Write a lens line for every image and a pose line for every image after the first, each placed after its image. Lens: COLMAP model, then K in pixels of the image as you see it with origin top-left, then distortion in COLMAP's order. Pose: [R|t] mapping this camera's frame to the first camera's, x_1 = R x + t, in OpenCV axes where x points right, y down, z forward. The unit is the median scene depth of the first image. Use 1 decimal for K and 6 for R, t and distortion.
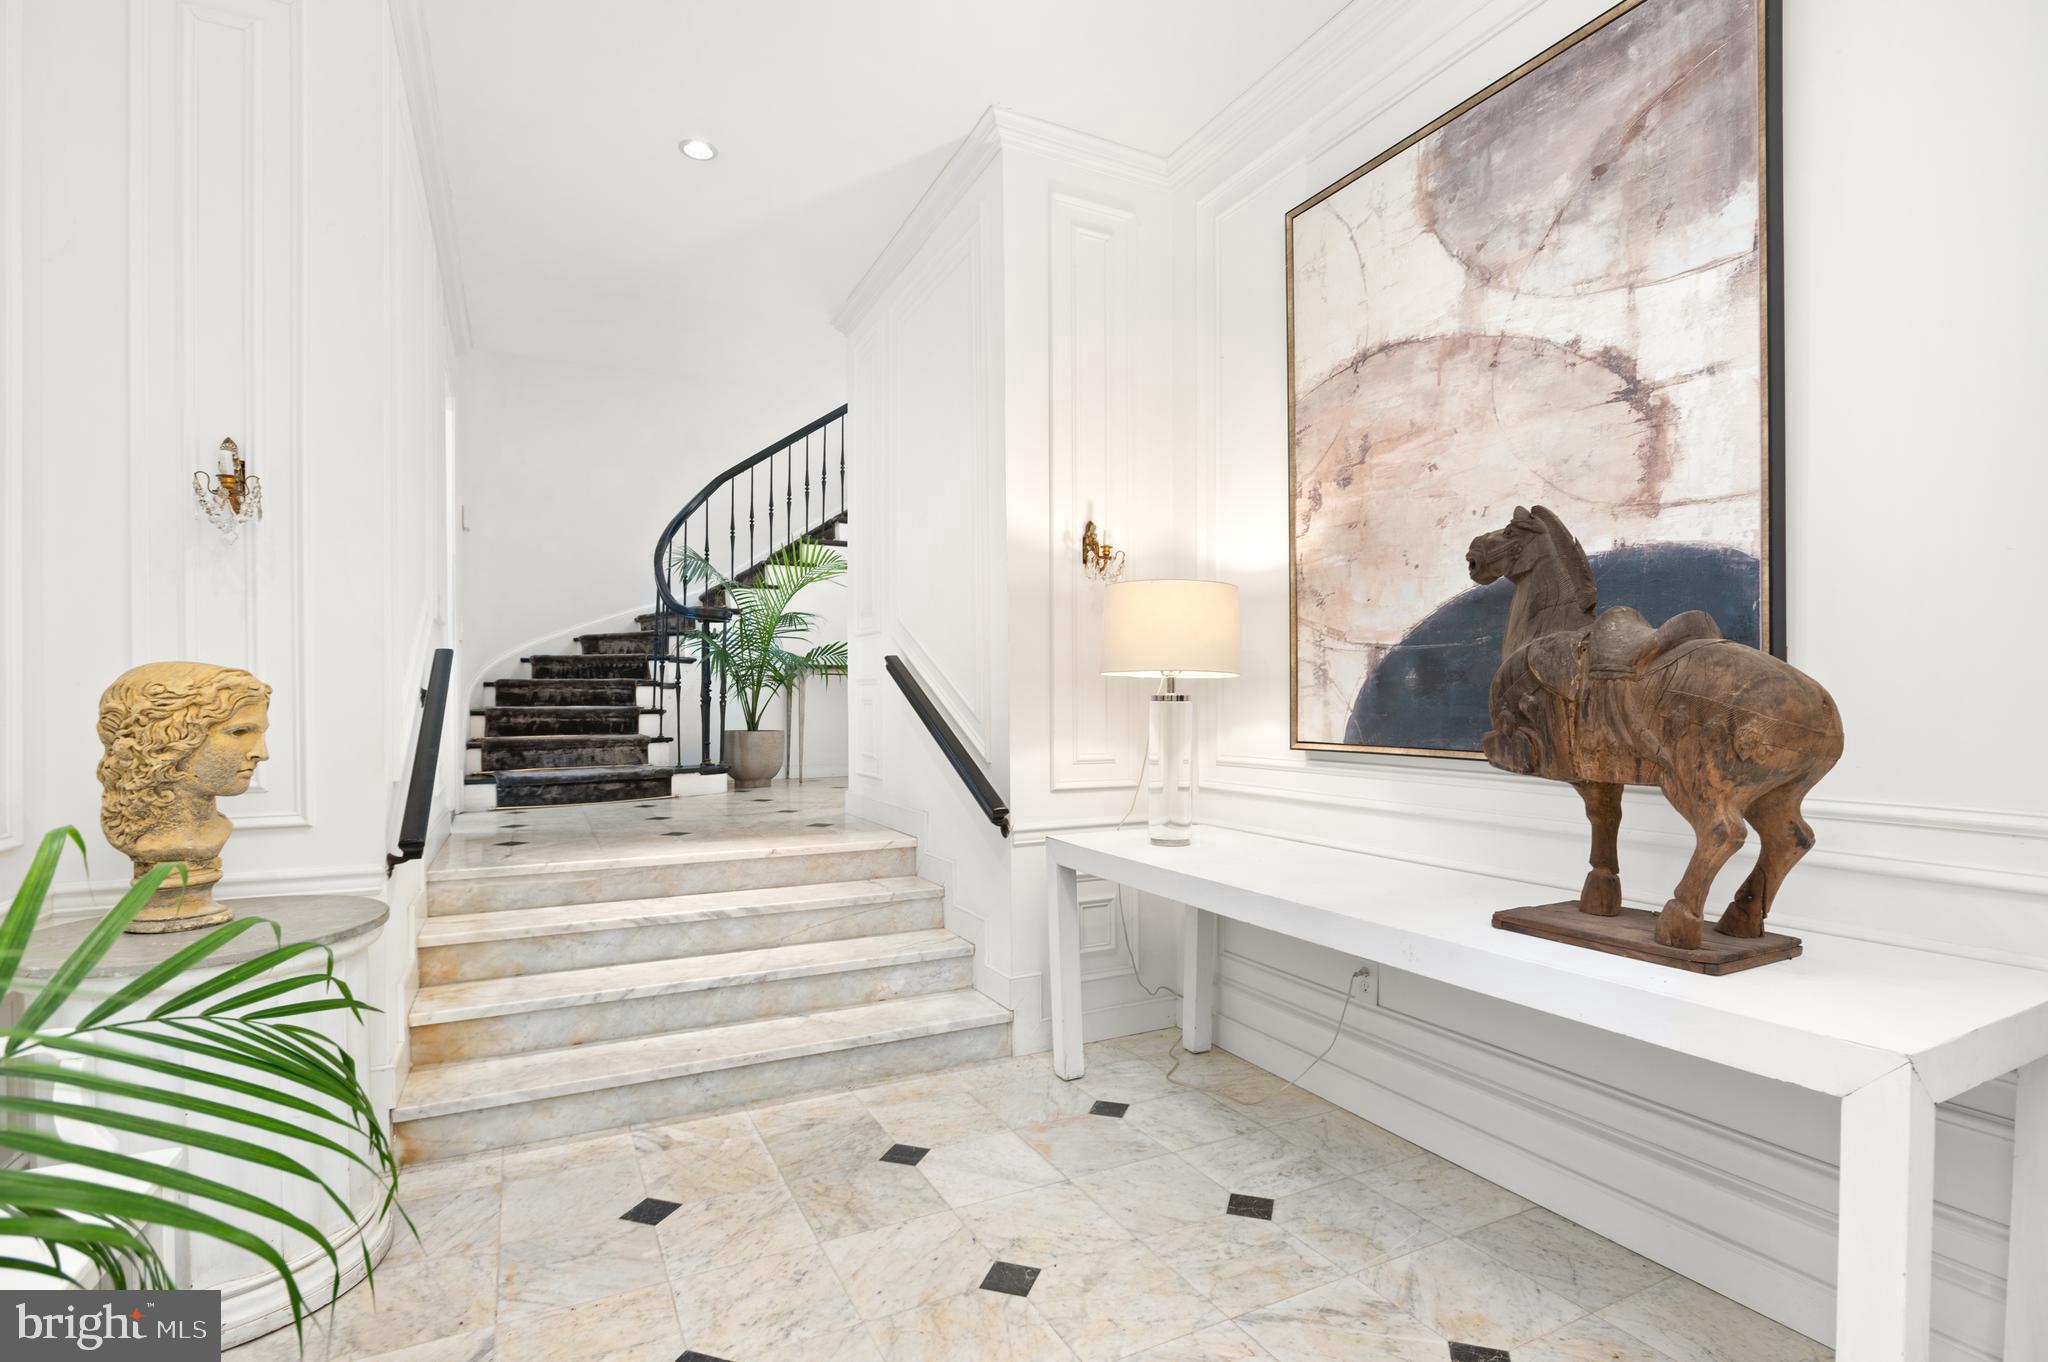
lens RADIAL K [[984.8, 0, 1023.5], [0, 984.8, 694.8], [0, 0, 1]] dist [-0.013344, 0.000478]
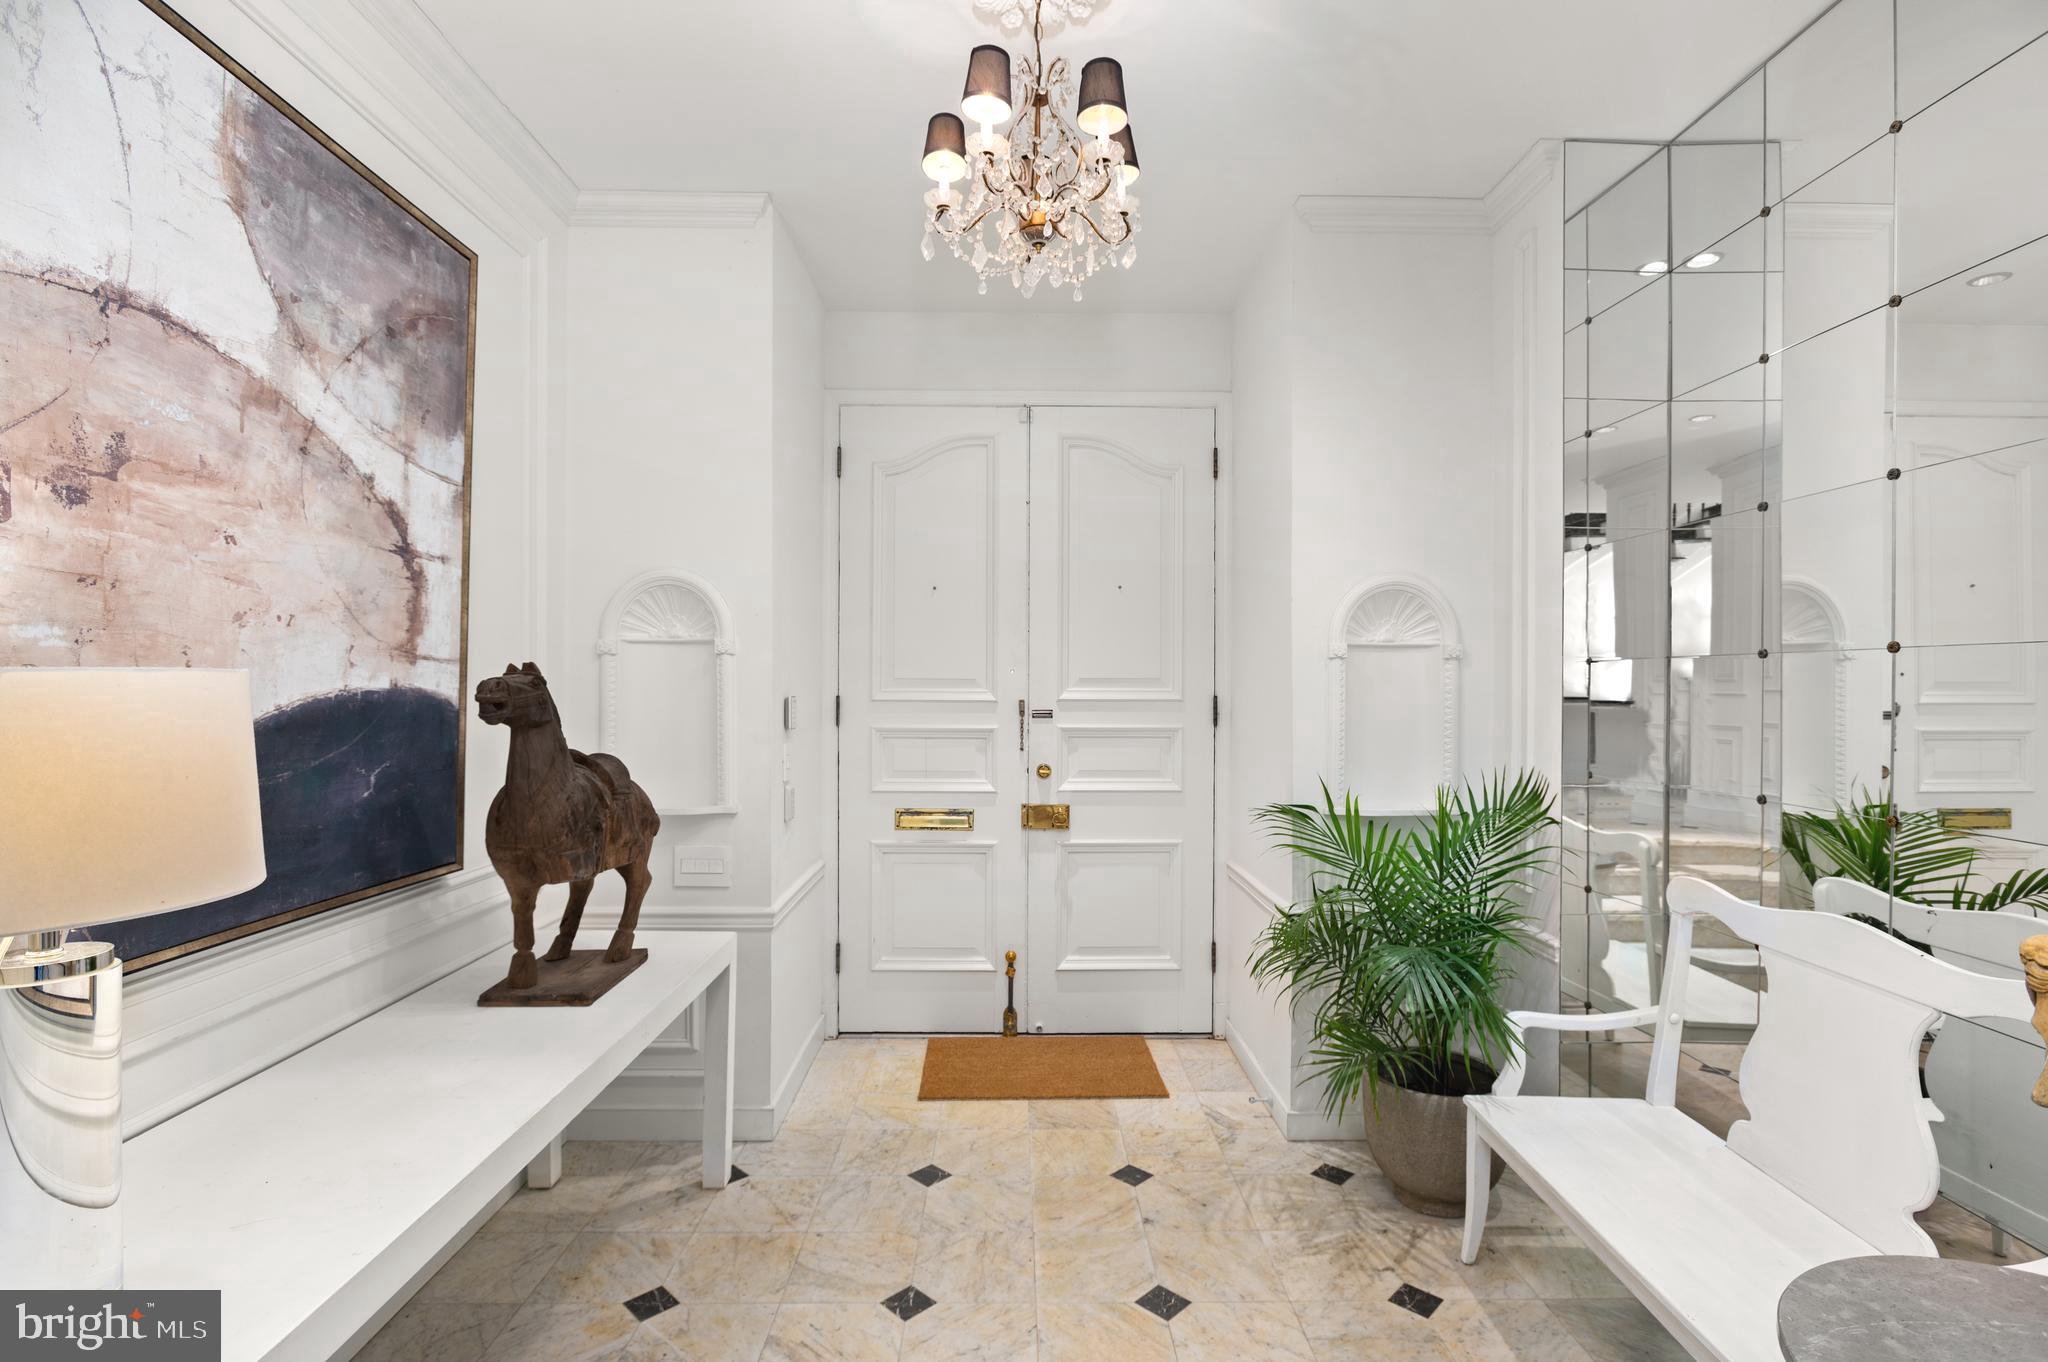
lens RADIAL K [[984.8, 0, 1018.8], [0, 984.8, 685.9], [0, 0, 1]] dist [-0.013344, 0.000478]
pose [[-0.895971, 0.002914, 0.444104, -0.468218], [0.000074, 0.999979, -0.006411, -0.133358], [-0.444113, -0.005711, -0.895952, 1.545261]]
